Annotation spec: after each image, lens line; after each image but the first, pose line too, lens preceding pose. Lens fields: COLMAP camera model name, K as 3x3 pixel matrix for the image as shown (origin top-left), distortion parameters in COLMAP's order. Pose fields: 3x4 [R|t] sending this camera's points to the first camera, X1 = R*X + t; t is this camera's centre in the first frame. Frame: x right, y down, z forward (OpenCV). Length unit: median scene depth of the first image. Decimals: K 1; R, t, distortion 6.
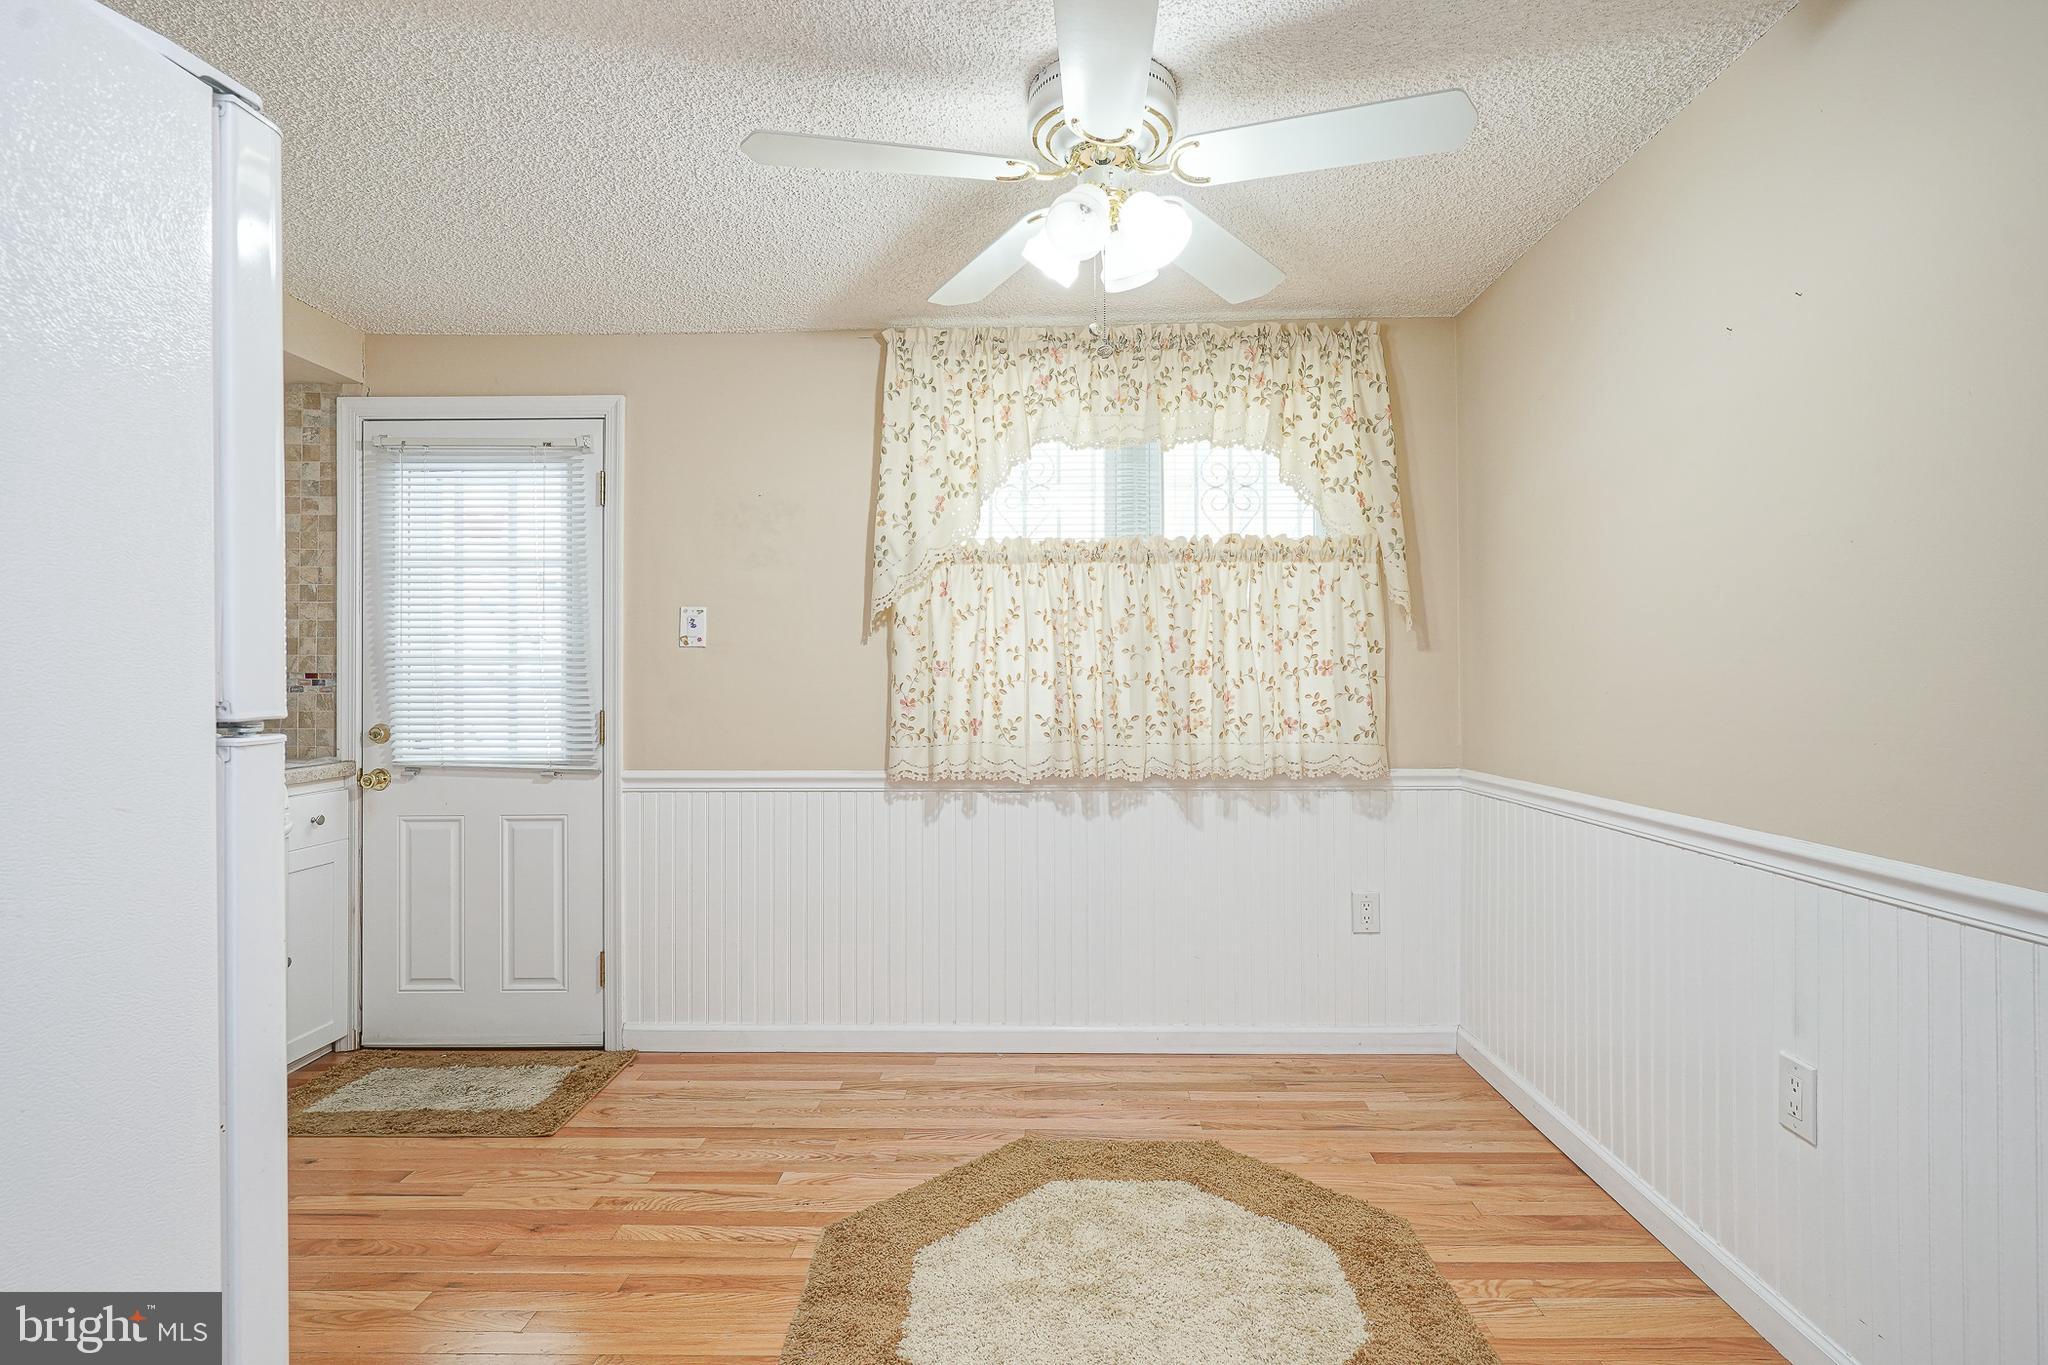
lens RADIAL K [[990.5, 0, 1033.9], [0, 990.5, 676.5], [0, 0, 1]] dist [-0.005787, 0.002939]
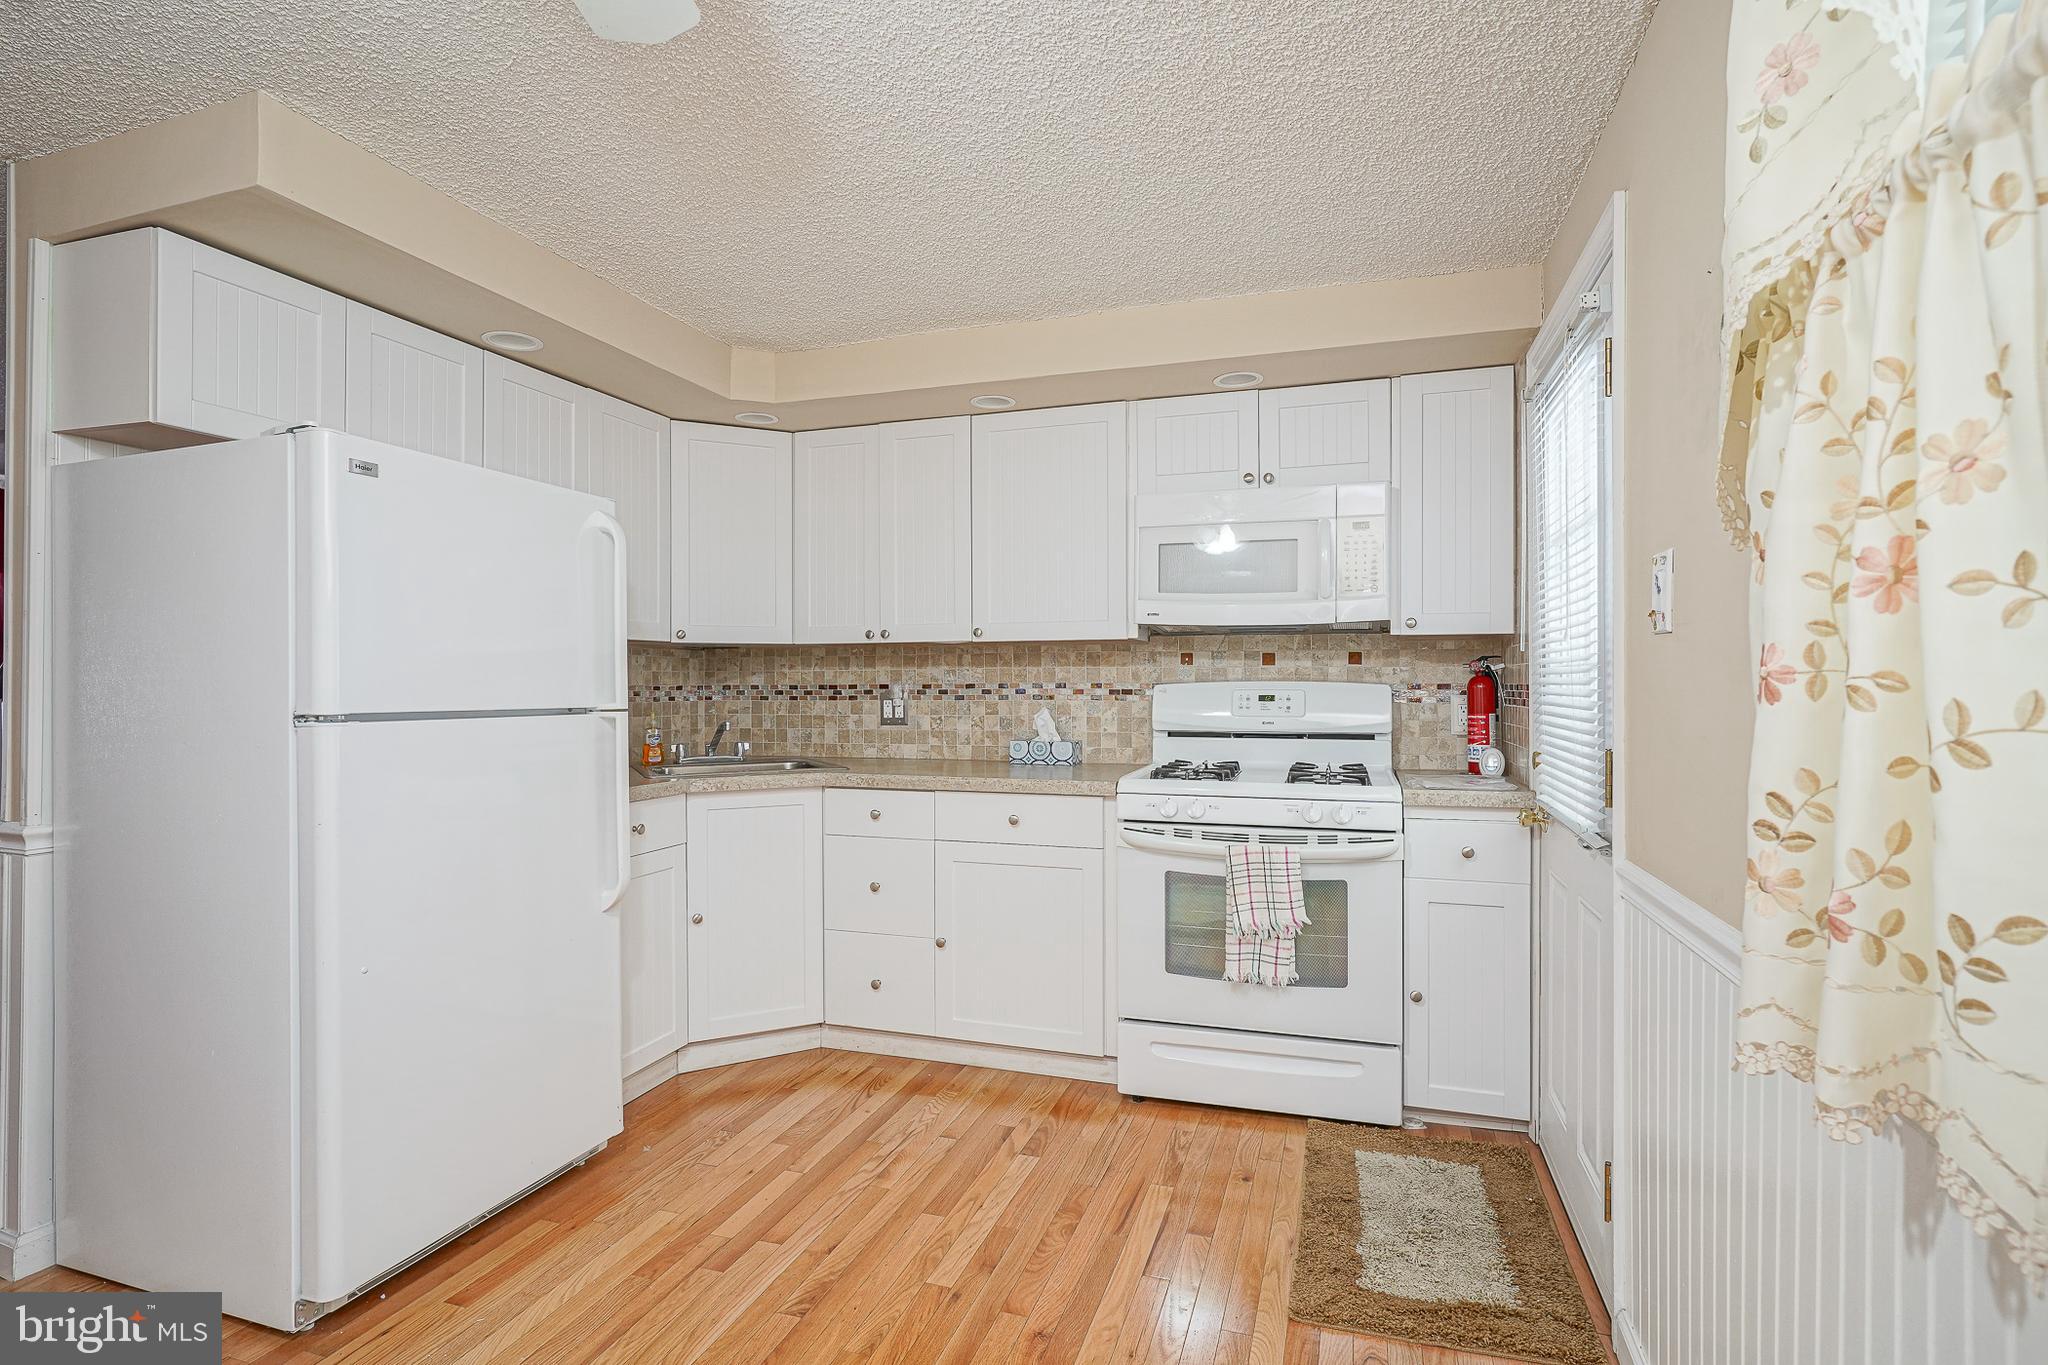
lens RADIAL K [[990.5, 0, 1035.1], [0, 990.5, 684.6], [0, 0, 1]] dist [-0.005787, 0.002939]
pose [[-0.283782, 0.001895, -0.958887, 0.219293], [0.002716, 0.999996, 0.001172, -0.005256], [0.958885, -0.002272, -0.283786, 0.849815]]
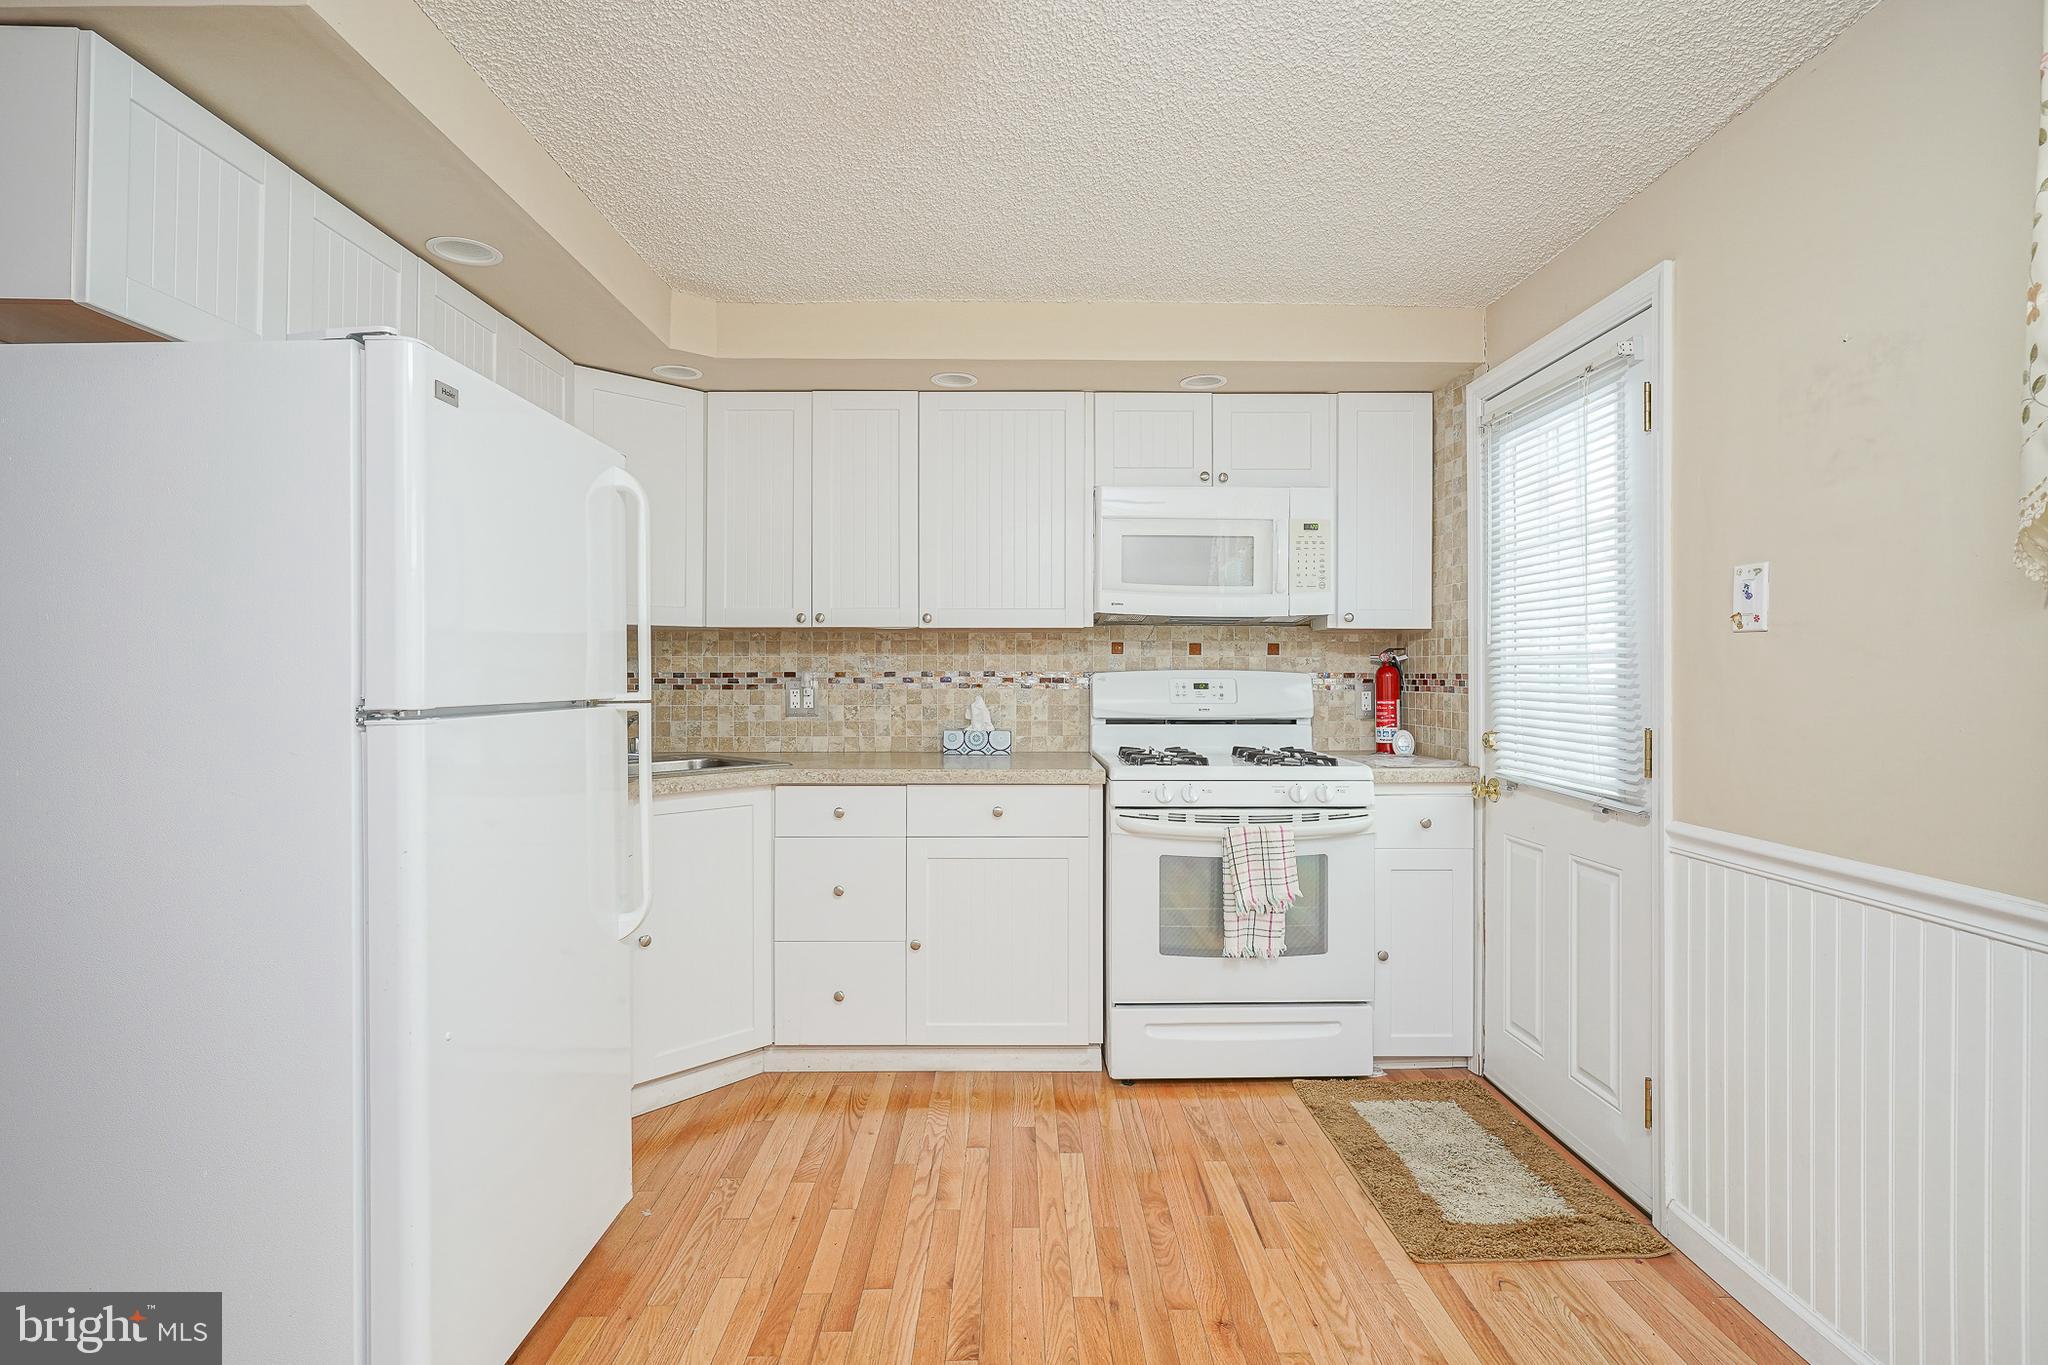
lens RADIAL K [[990.5, 0, 1026.4], [0, 990.5, 670.2], [0, 0, 1]] dist [-0.005787, 0.002939]
pose [[0.036655, -0.001296, -0.999327, 0.238523], [-0.000214, 0.999999, -0.001305, -0.005438], [0.999328, 0.000262, 0.036655, 0.546205]]
